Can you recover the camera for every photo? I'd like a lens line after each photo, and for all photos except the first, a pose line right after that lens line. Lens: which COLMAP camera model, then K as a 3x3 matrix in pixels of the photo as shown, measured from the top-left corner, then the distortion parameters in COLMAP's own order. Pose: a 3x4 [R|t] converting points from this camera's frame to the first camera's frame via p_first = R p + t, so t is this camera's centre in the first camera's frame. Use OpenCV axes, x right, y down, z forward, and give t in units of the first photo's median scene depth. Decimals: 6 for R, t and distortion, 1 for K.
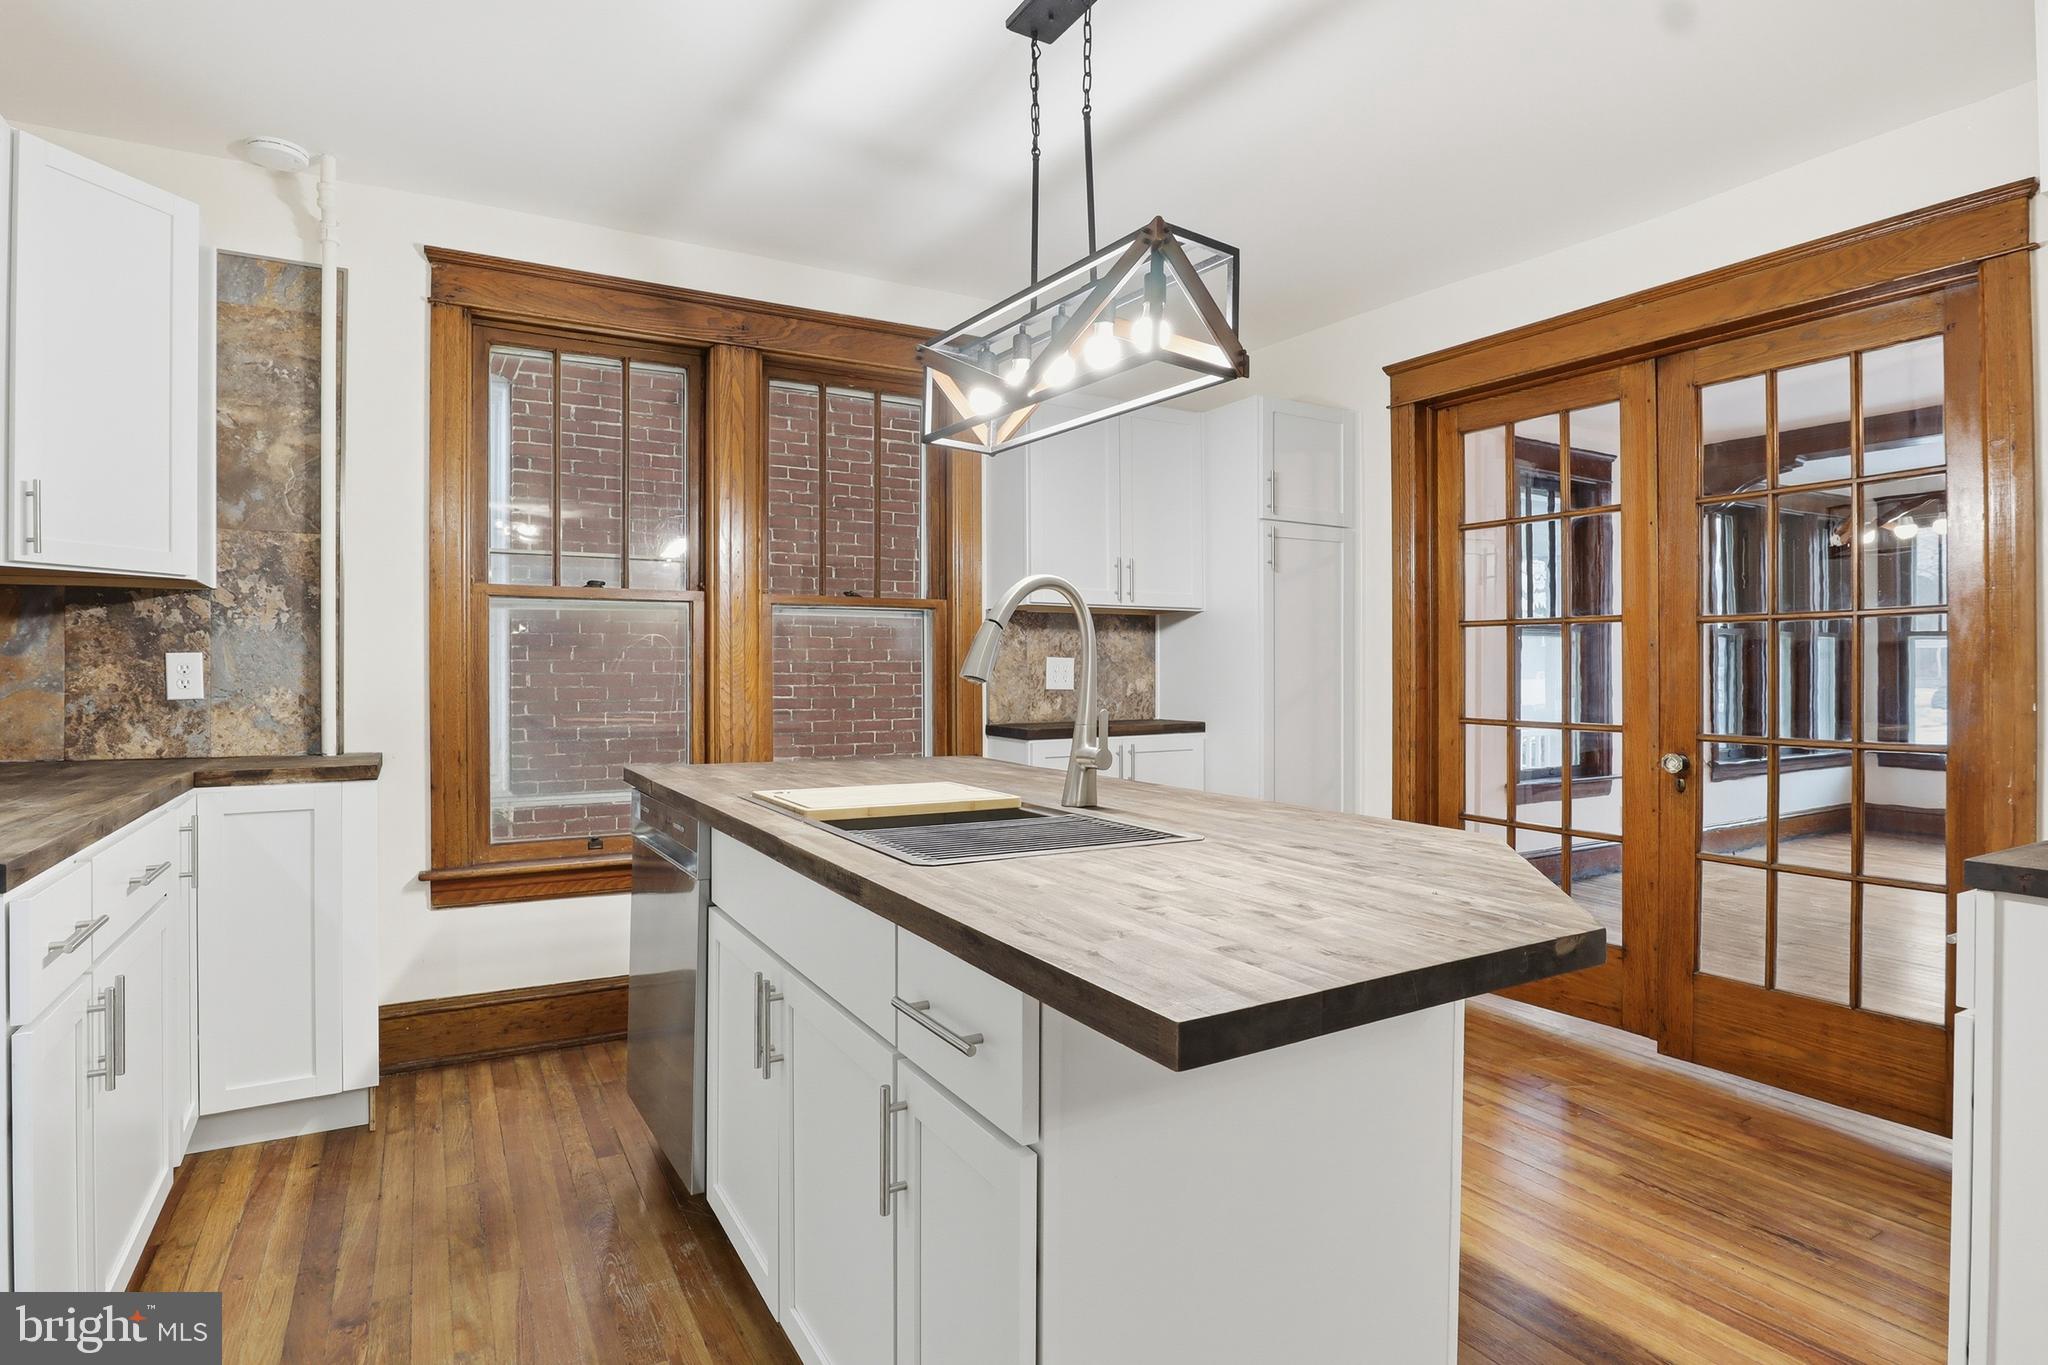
lens RADIAL K [[1058.8, 0, 1032.5], [0, 1058.8, 668.2], [0, 0, 1]] dist [-0.032215, 0.006917]
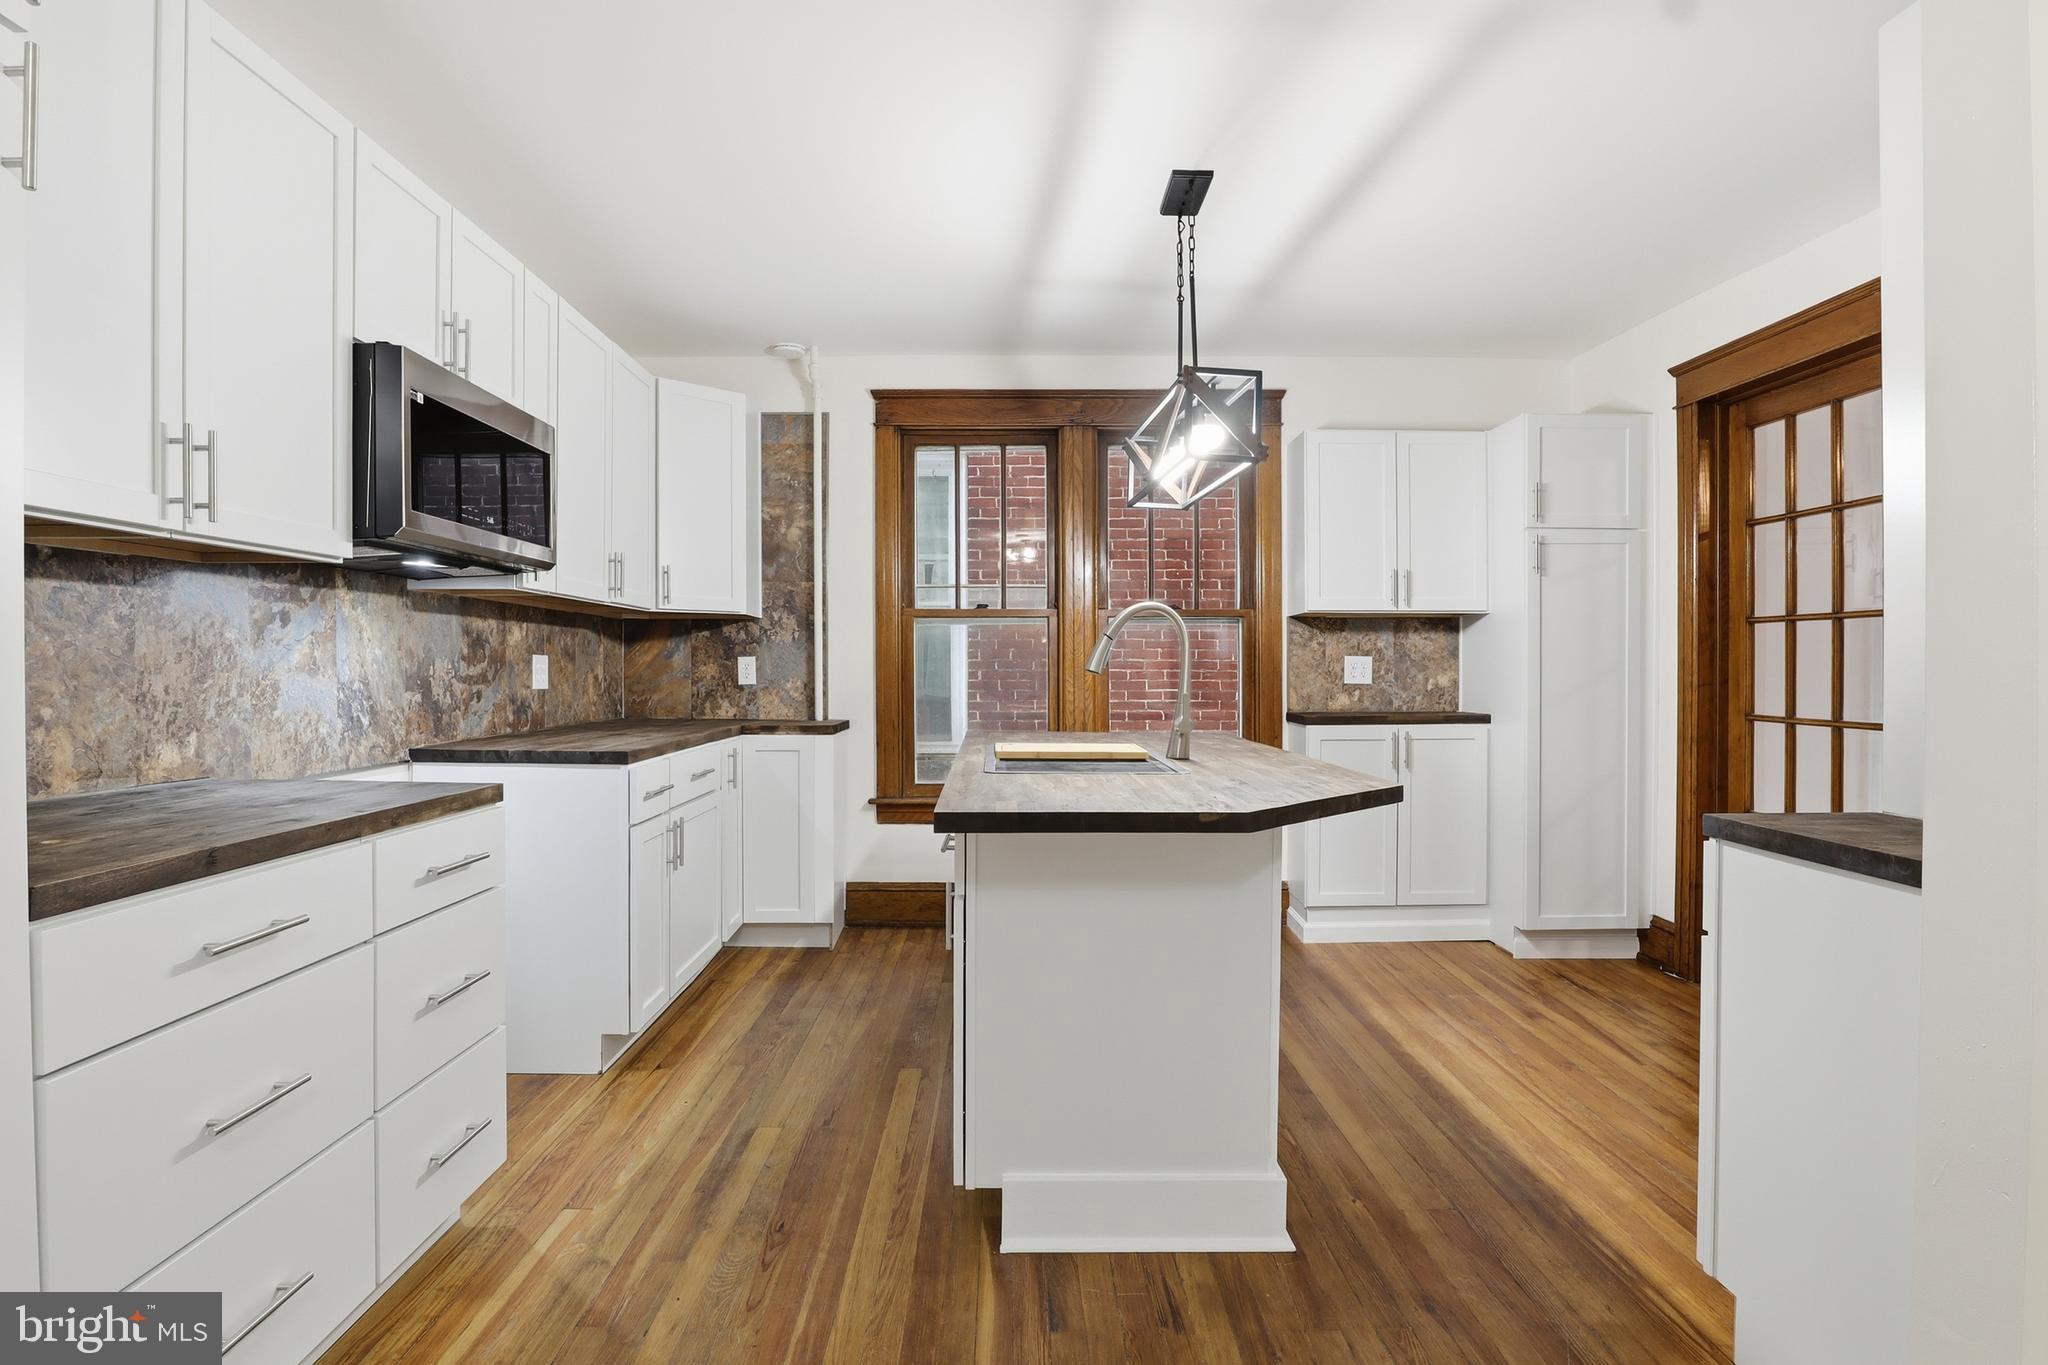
lens RADIAL K [[1058.8, 0, 1020.2], [0, 1058.8, 679.5], [0, 0, 1]] dist [-0.032215, 0.006917]
pose [[0.872064, 0.005093, -0.489365, 0.364007], [0.001017, 0.999925, 0.012219, 0.001224], [0.489391, -0.011153, 0.871993, -0.244669]]
